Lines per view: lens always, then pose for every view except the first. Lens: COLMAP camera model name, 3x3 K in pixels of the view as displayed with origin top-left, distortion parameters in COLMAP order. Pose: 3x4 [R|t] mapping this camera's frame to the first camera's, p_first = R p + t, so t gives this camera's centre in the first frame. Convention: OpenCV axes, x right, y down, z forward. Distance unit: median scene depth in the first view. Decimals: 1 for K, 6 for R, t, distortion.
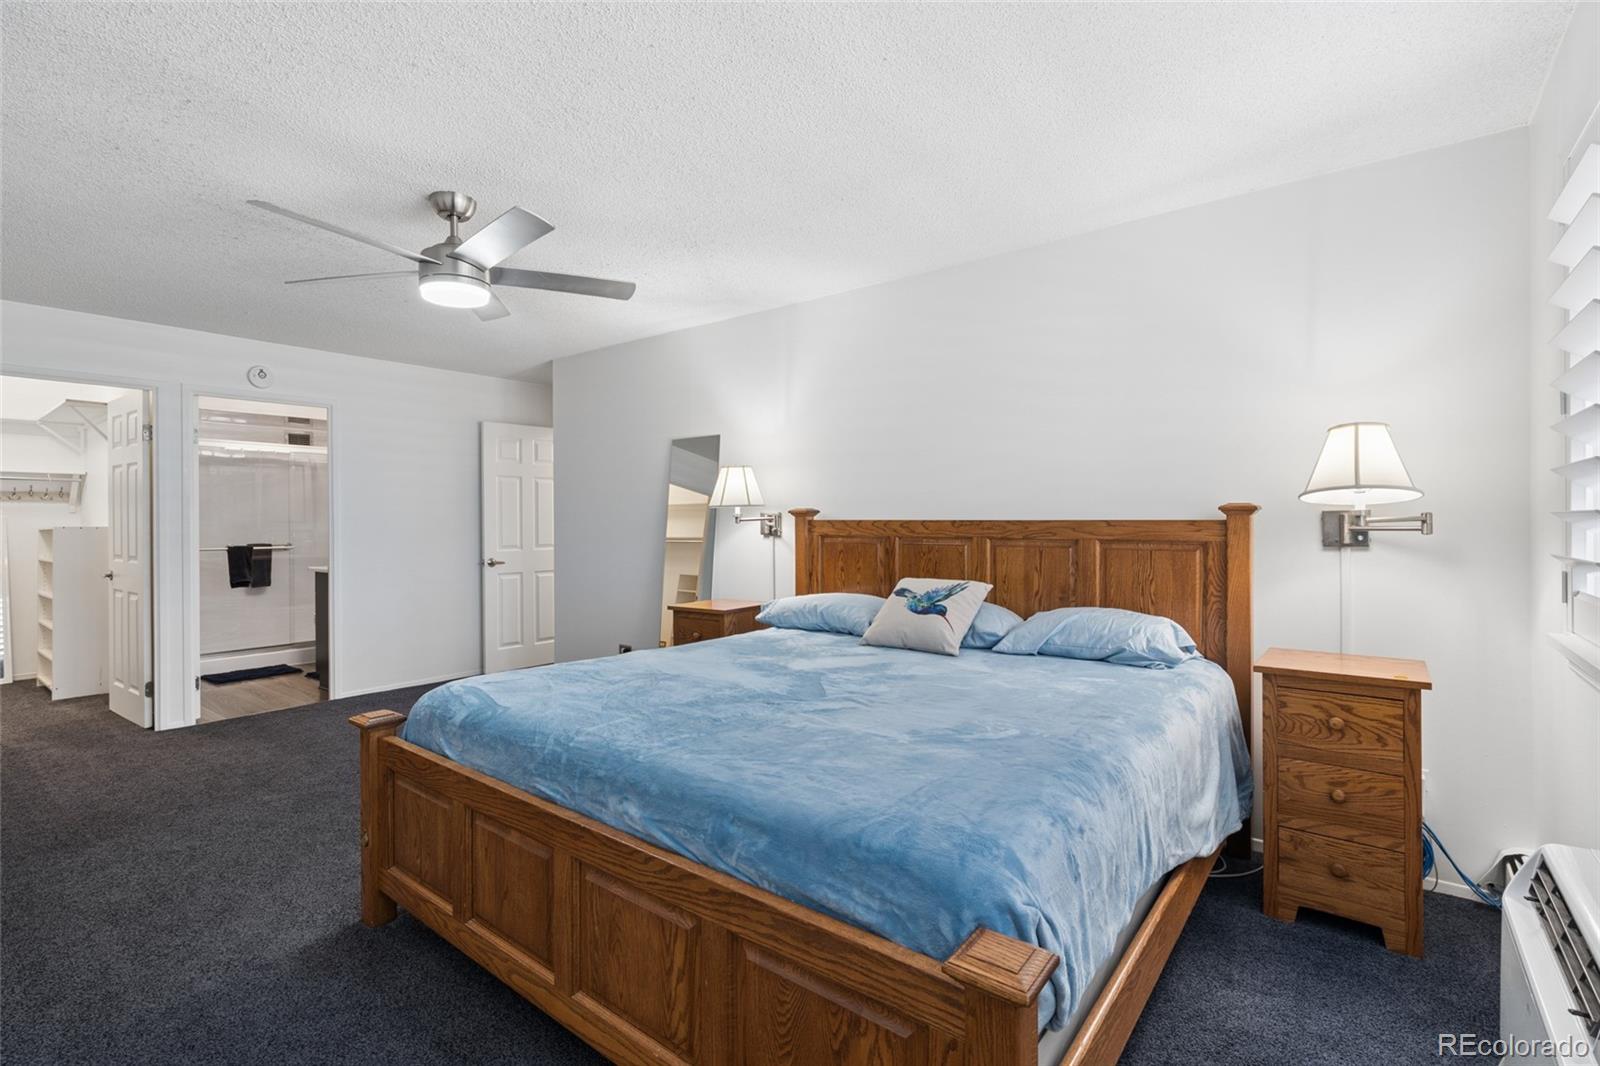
lens RADIAL K [[740.3, 0, 795.3], [0, 740.3, 511.7], [0, 0, 1]] dist [0.000905, 0.000290]
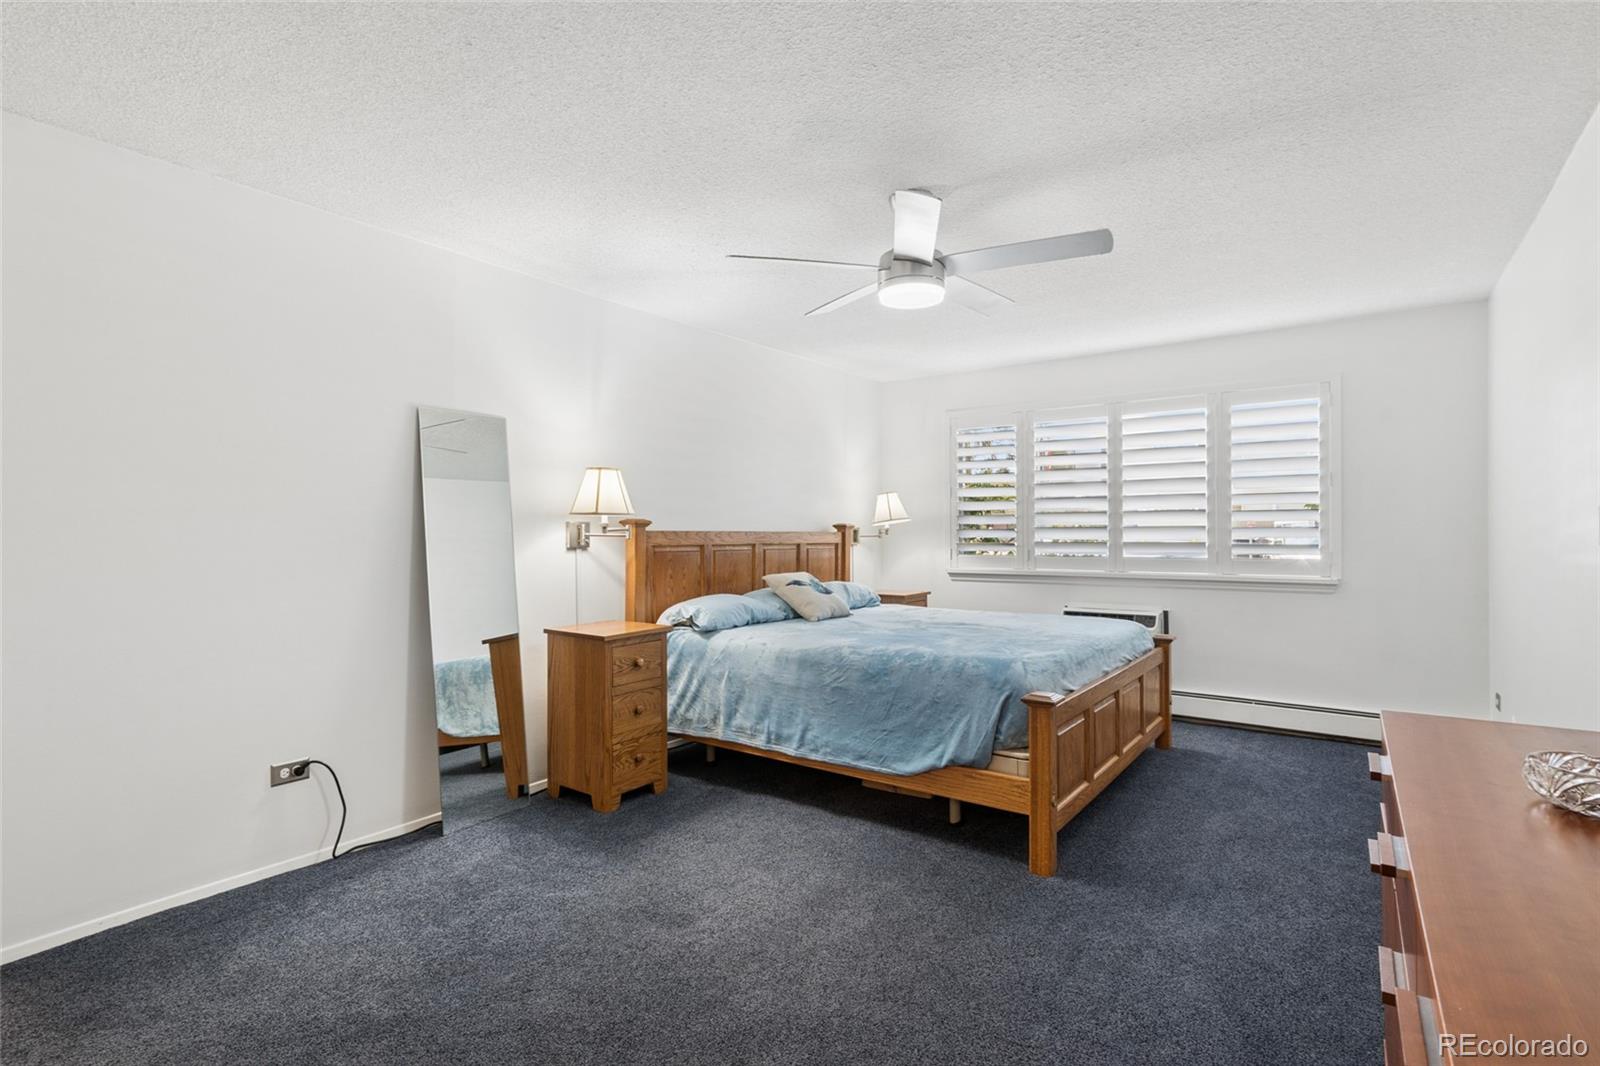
lens RADIAL K [[794.1, 0, 776.6], [0, 794.1, 519.1], [0, 0, 1]] dist [-0.000394, 0.000730]
pose [[-0.032534, 0.018436, 0.999301, -1.054739], [-0.005827, 0.999809, -0.018635, 0.014348], [-0.999454, -0.006429, -0.032420, 0.856241]]
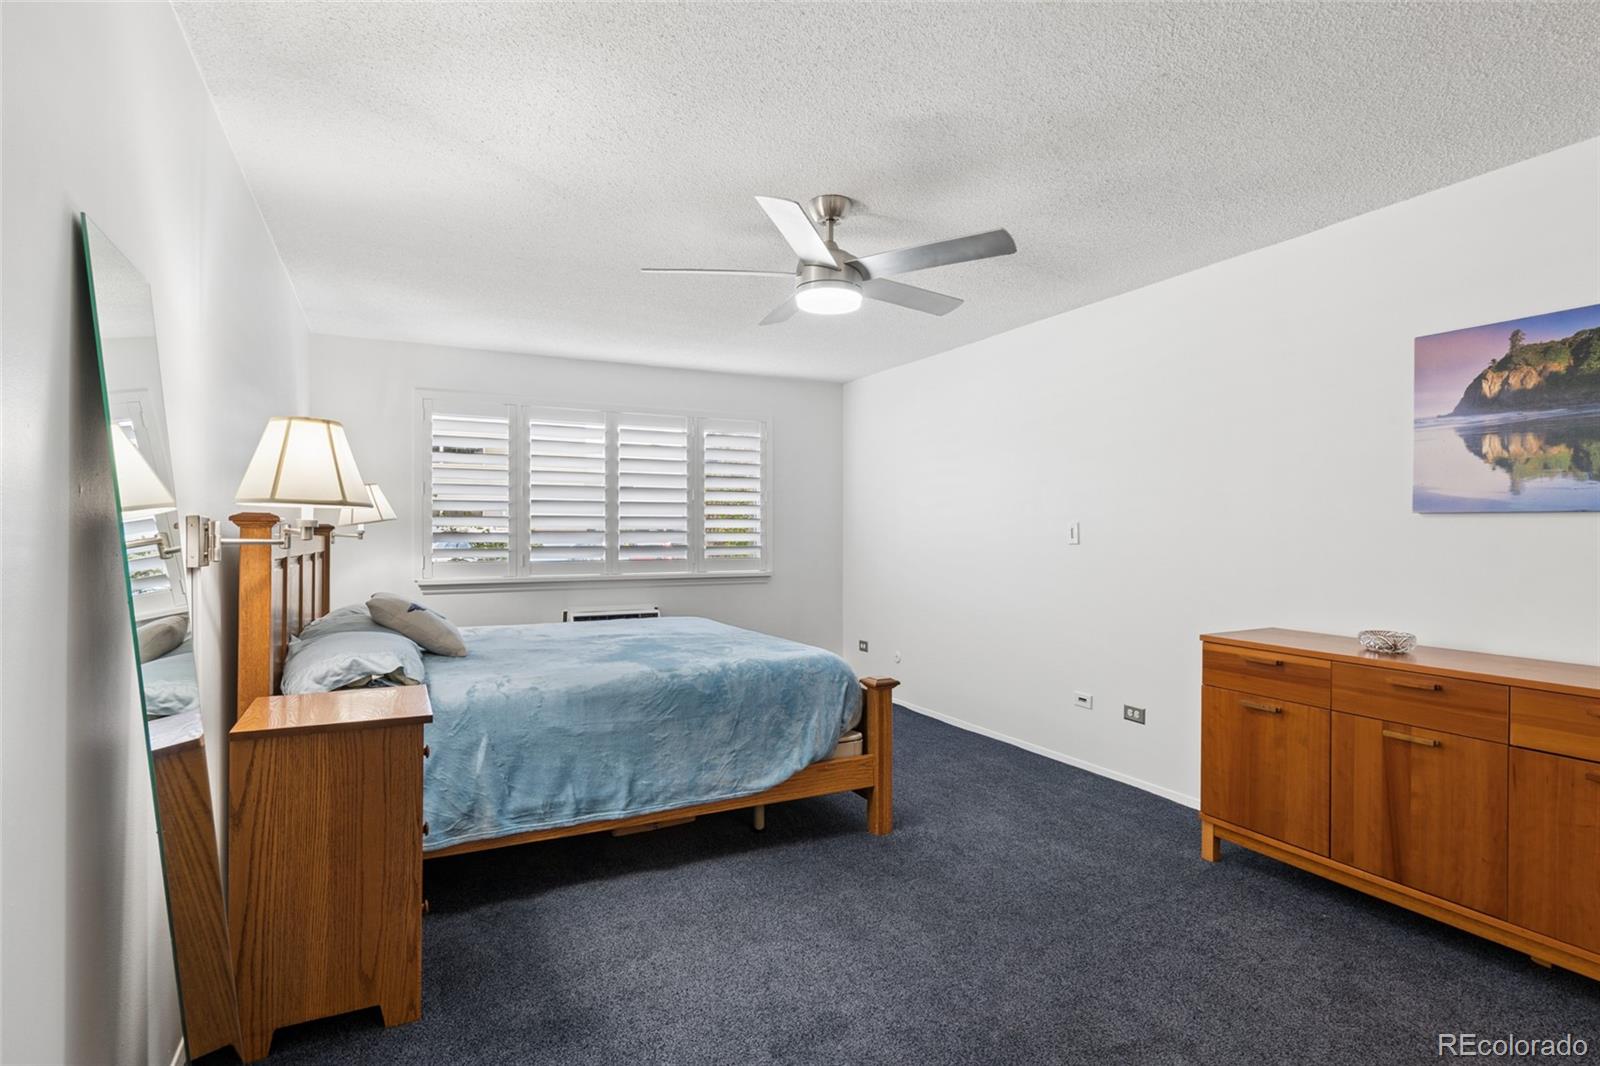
lens RADIAL K [[797.9, 0, 794.9], [0, 797.9, 540.9], [0, 0, 1]] dist [0.000378, 0.000758]
pose [[-0.913786, 0.000046, 0.406195, -0.119110], [-0.000623, 0.999999, -0.001515, 0.021115], [-0.406194, -0.001638, -0.913785, 1.935654]]
